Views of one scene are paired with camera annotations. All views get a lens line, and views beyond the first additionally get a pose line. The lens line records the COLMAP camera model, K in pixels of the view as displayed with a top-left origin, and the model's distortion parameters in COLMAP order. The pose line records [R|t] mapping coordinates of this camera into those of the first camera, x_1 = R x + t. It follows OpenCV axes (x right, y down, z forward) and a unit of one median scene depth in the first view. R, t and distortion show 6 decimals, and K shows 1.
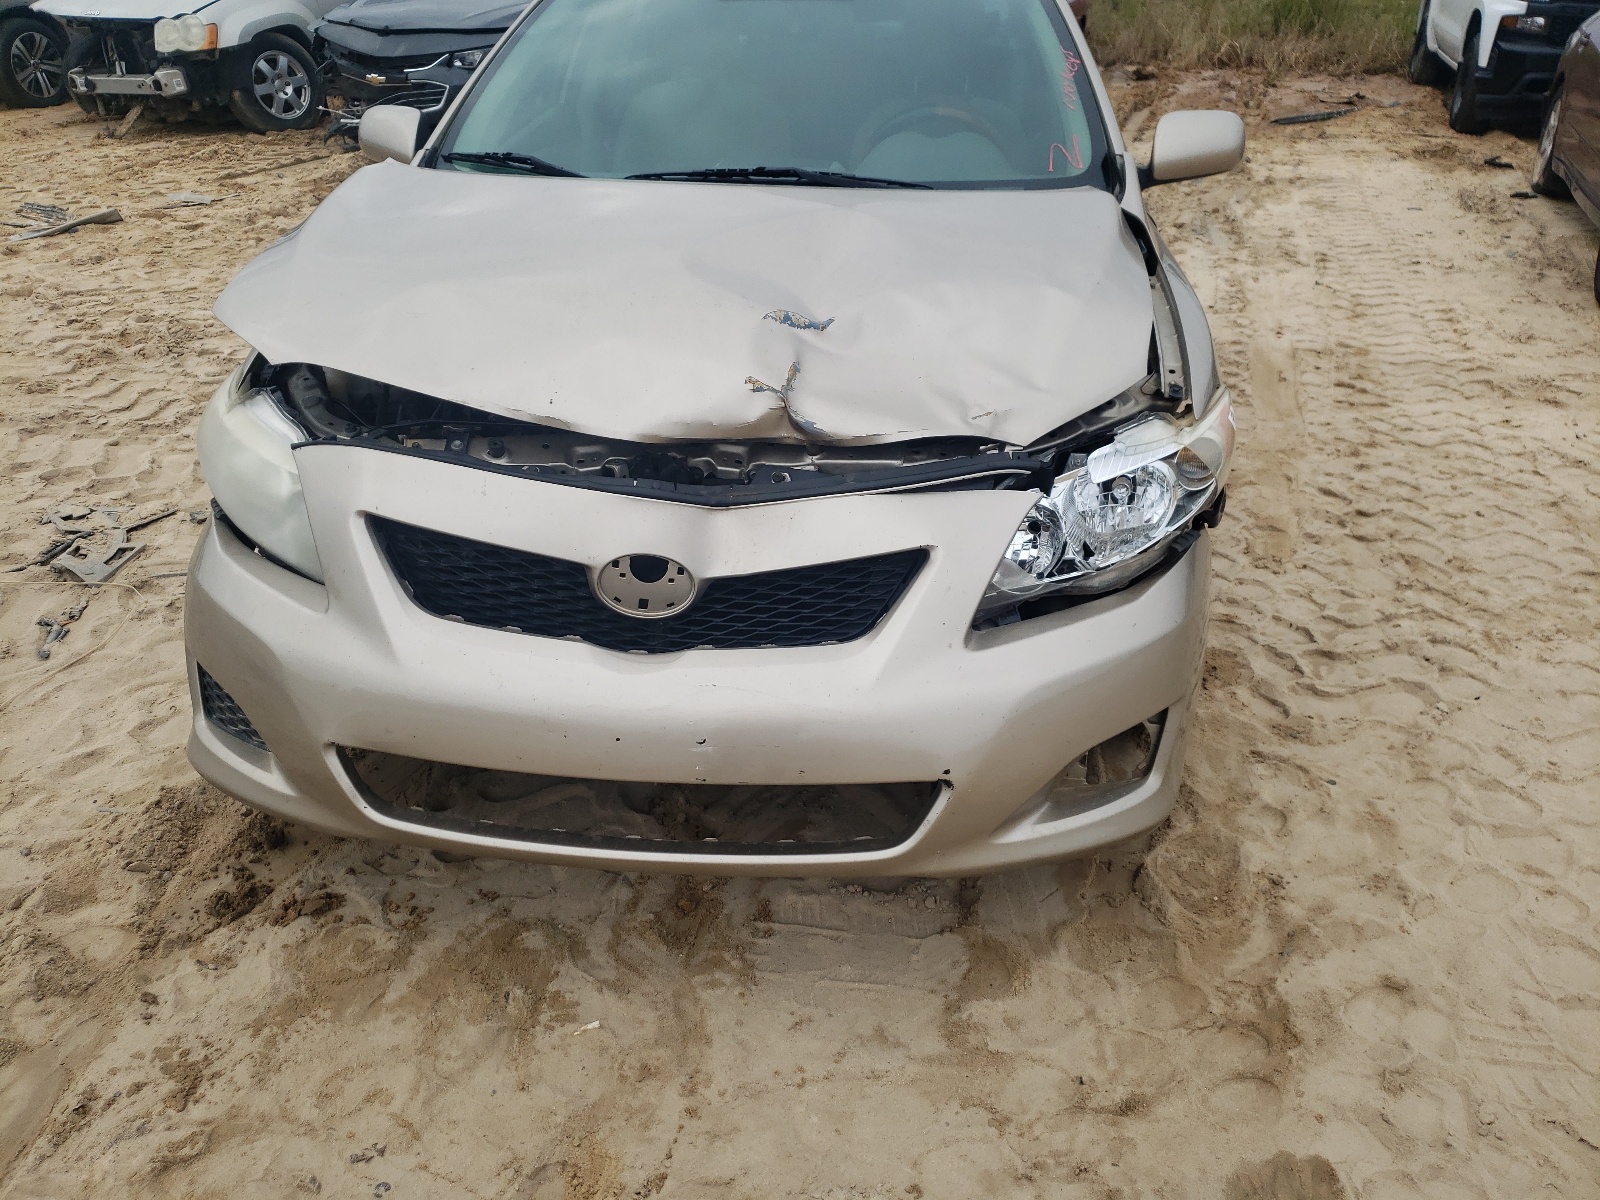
lens RADIAL K [[1217.9, 0, 797.7], [0, 1217.9, 598.2], [0, 0, 1]] dist [-0.009035, 0.004677]
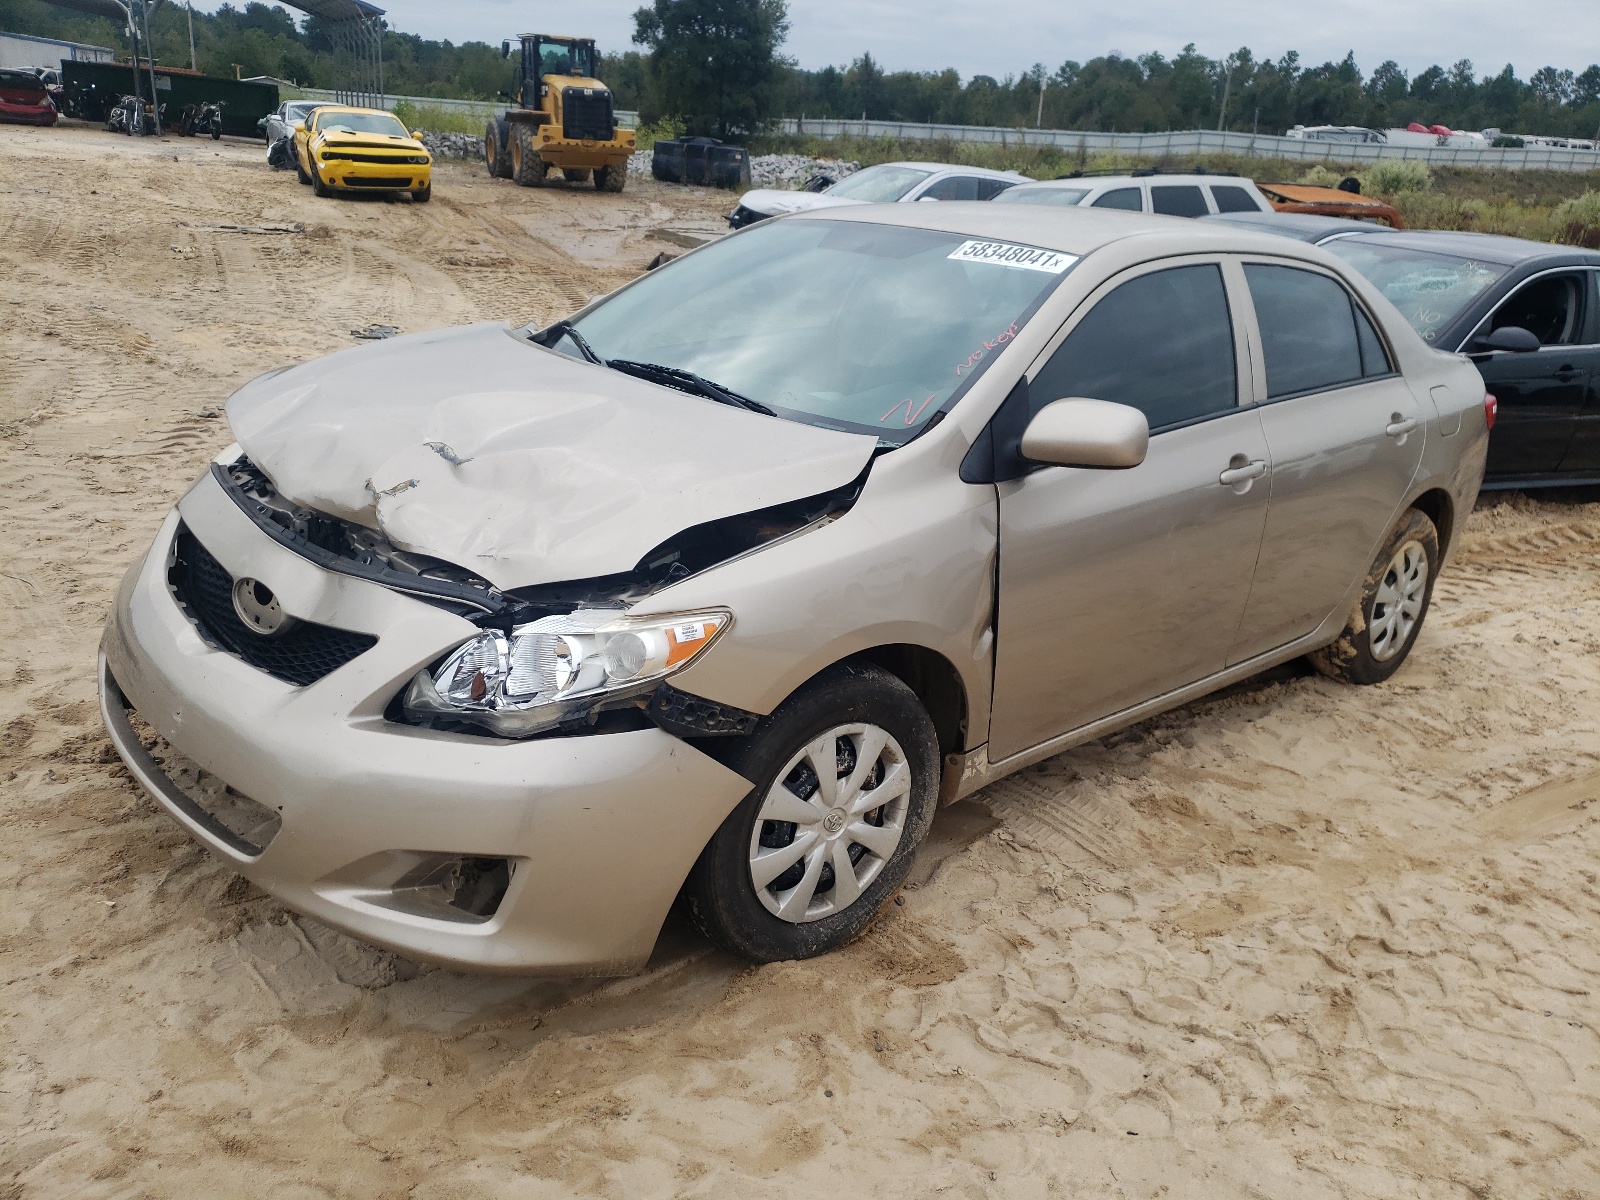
lens RADIAL K [[1217.9, 0, 797.9], [0, 1217.9, 612.4], [0, 0, 1]] dist [-0.009035, 0.004677]
pose [[0.774672, 0.281574, -0.566215, 1.048417], [-0.380553, 0.922691, -0.061810, -0.140754], [0.505037, 0.263357, 0.821937, 0.203841]]
